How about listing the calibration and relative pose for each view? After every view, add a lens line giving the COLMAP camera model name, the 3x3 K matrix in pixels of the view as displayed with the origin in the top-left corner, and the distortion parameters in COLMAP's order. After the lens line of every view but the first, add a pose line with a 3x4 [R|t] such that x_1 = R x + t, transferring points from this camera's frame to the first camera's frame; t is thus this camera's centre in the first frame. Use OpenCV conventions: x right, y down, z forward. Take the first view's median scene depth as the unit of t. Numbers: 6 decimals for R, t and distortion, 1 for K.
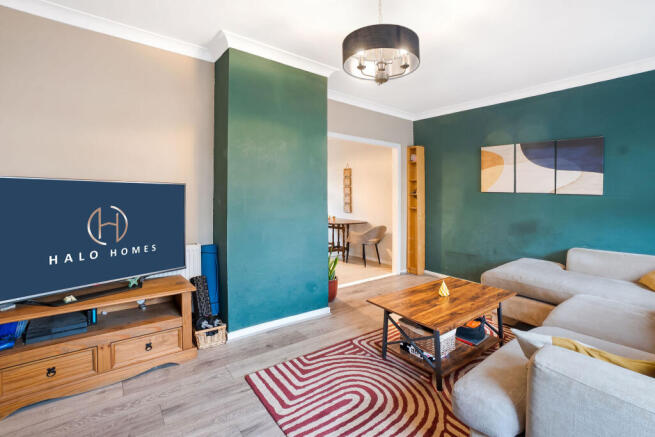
lens RADIAL K [[299.3, 0, 326.6], [0, 299.3, 198.1], [0, 0, 1]] dist [0.001472, 0.000262]
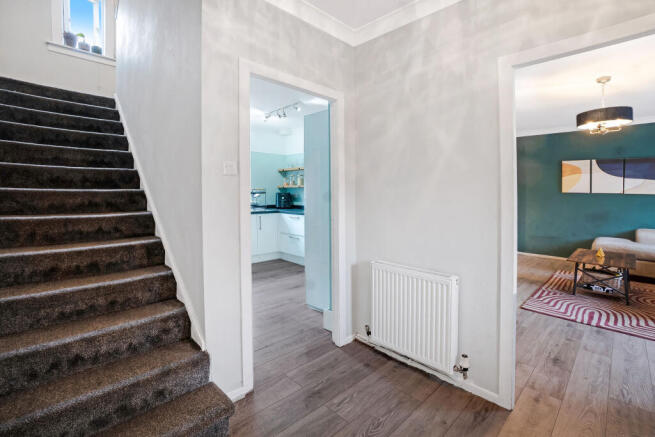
lens RADIAL K [[299.3, 0, 326.6], [0, 299.3, 198.1], [0, 0, 1]] dist [0.001472, 0.000262]
pose [[0.990990, -0.006985, 0.133753, -0.880638], [0.007026, 0.999975, 0.000168, -0.003434], [-0.133751, 0.000773, 0.991015, -0.285047]]
